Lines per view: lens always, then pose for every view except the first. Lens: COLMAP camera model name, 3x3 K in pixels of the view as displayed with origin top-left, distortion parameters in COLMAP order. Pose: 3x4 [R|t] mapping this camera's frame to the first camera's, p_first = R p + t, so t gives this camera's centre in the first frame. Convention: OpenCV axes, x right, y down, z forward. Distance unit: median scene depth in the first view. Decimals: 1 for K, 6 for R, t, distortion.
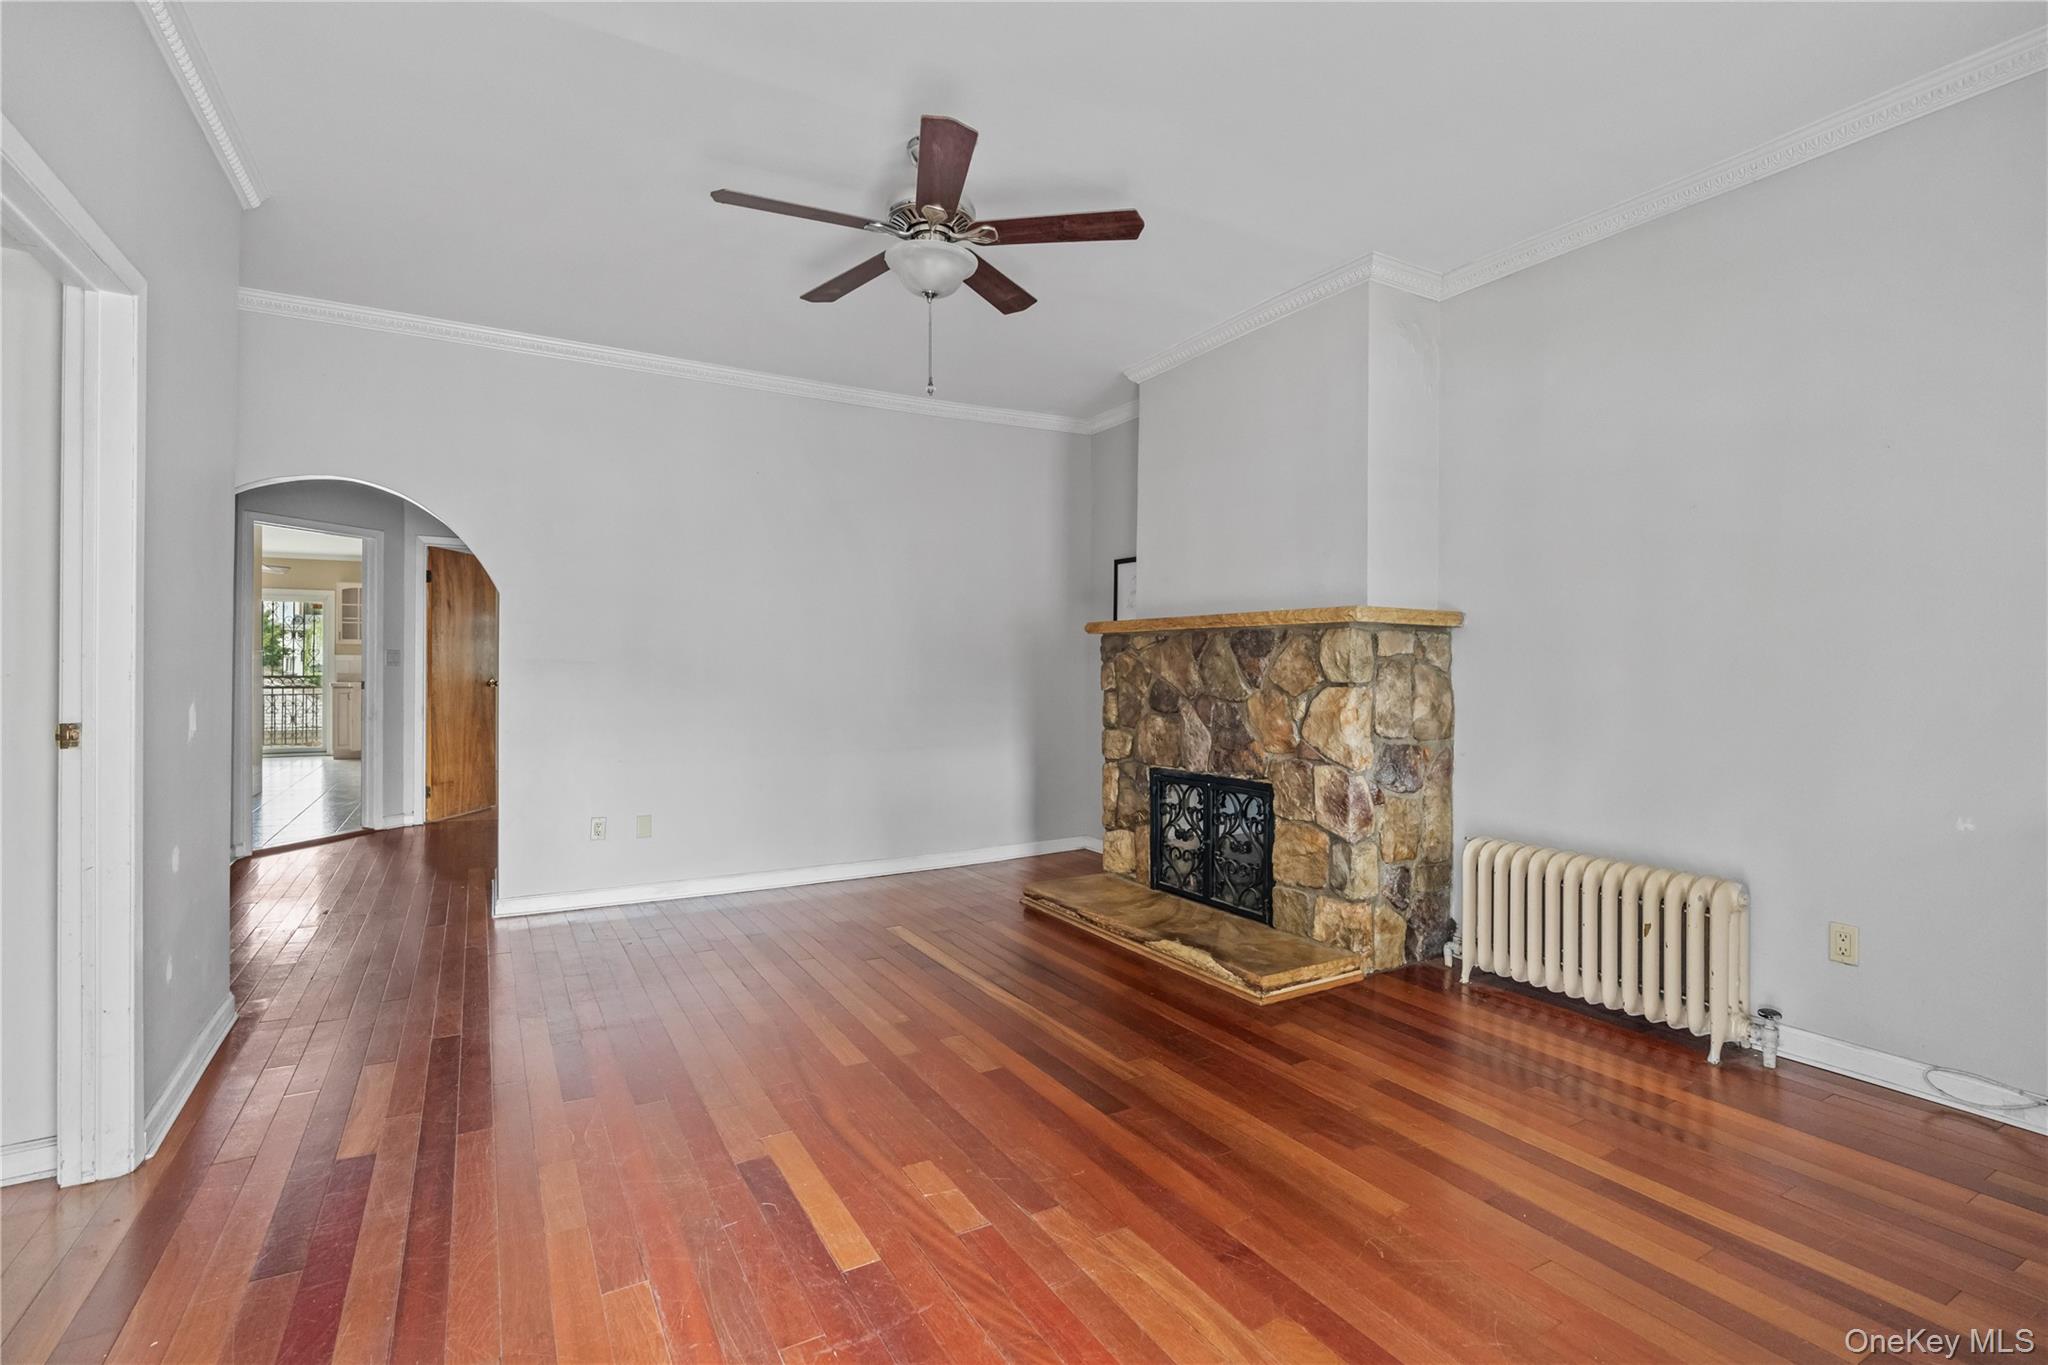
lens RADIAL K [[943.4, 0, 1022.6], [0, 943.4, 662.7], [0, 0, 1]] dist [-0.002001, 0.001572]
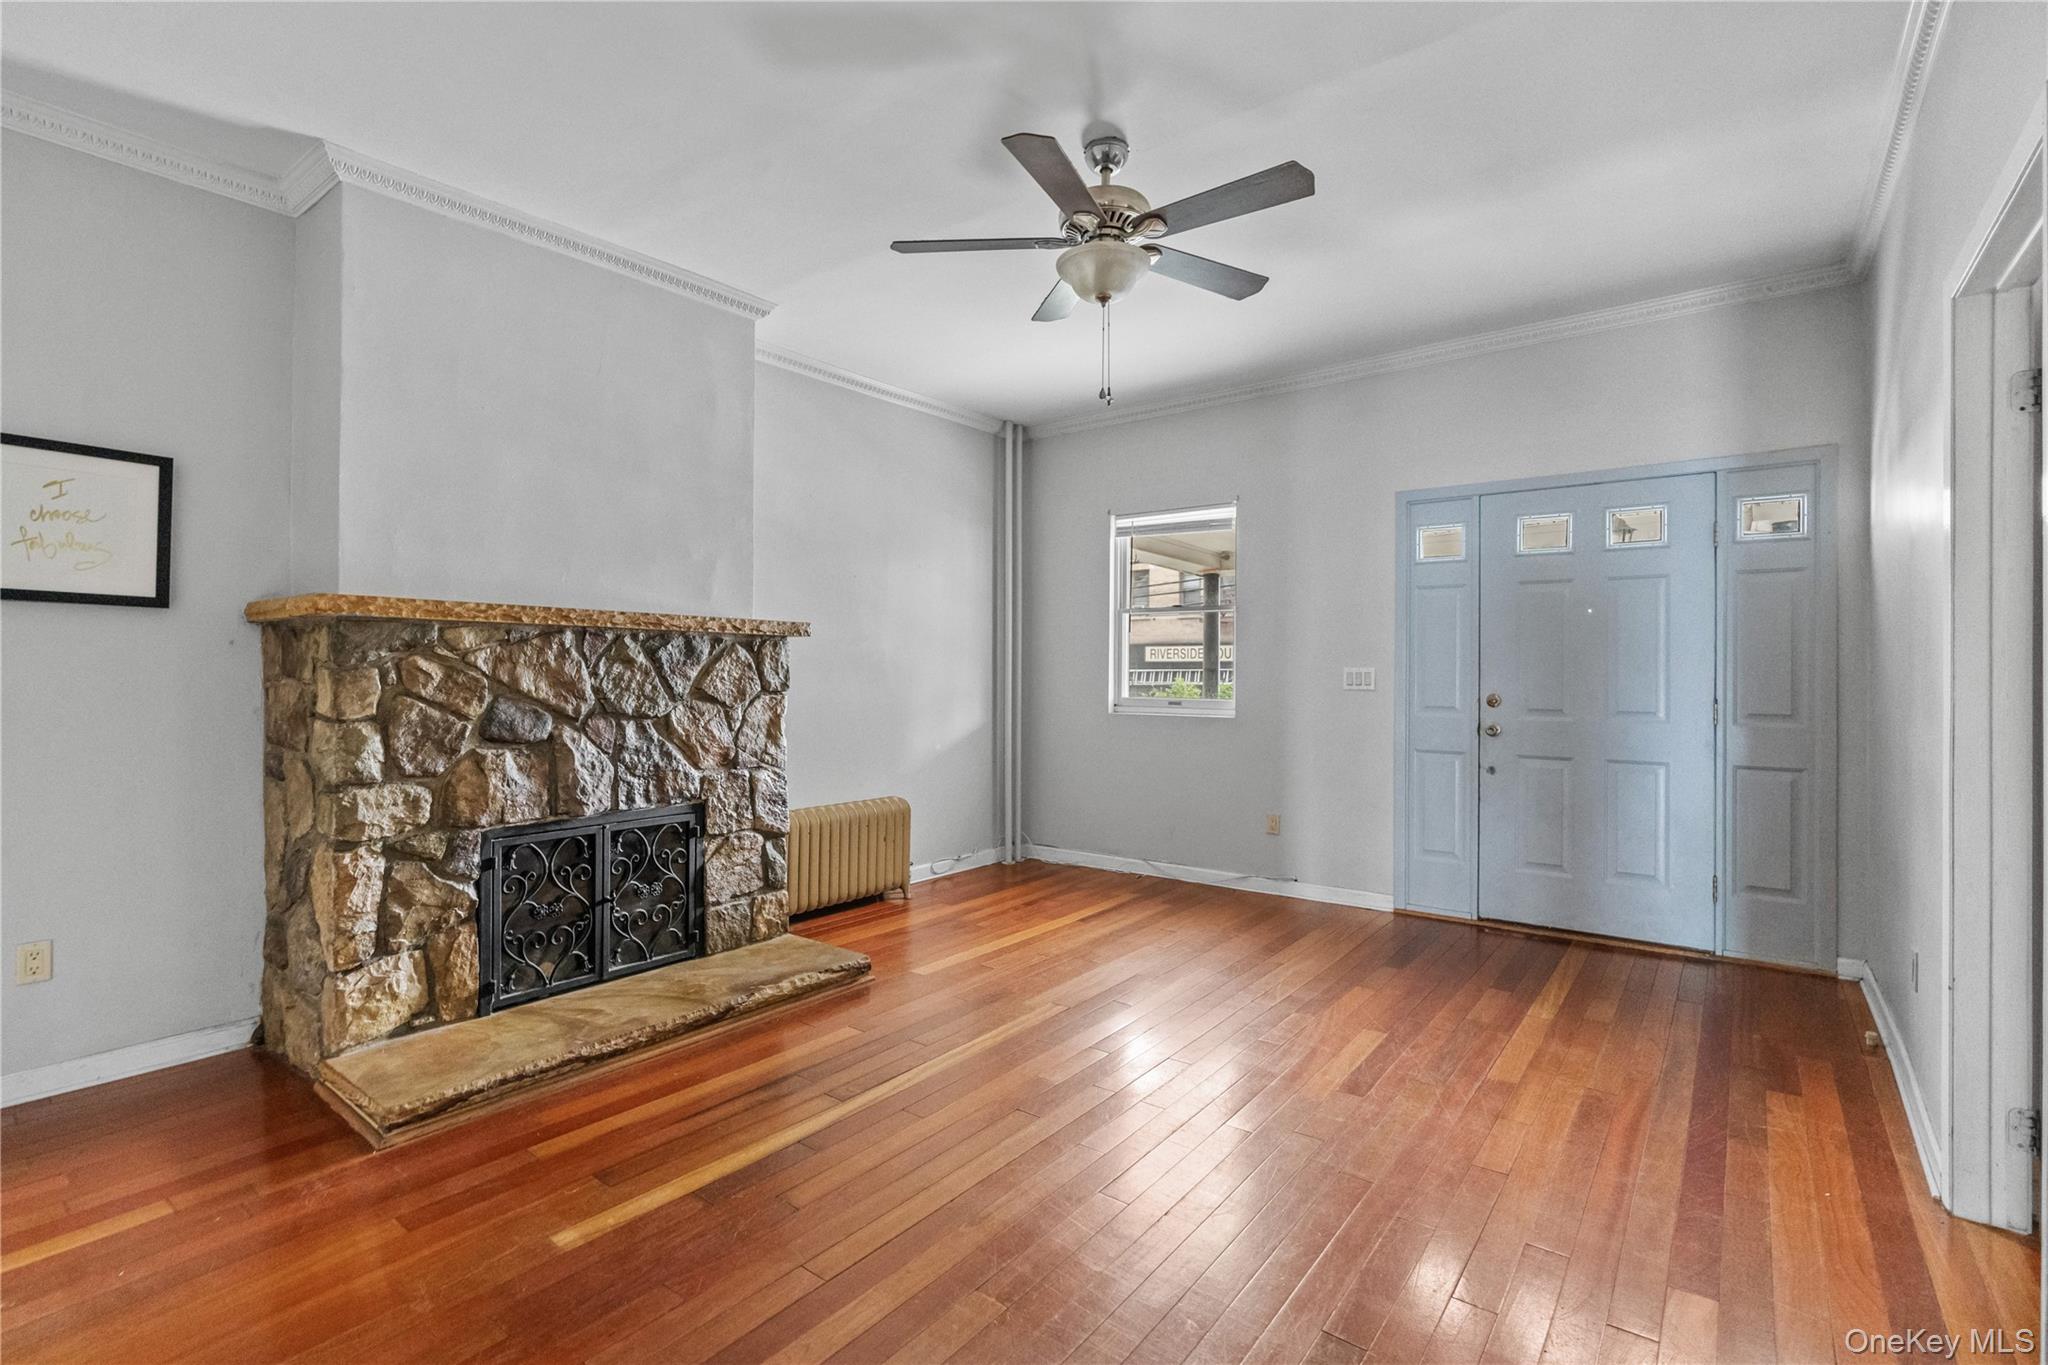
lens RADIAL K [[943.4, 0, 1022.6], [0, 943.4, 662.7], [0, 0, 1]] dist [-0.002001, 0.001572]
pose [[-0.380136, 0.002294, 0.924928, -0.721056], [-0.012113, 0.999899, -0.007458, -0.005591], [-0.924851, -0.014039, -0.380069, 1.073902]]
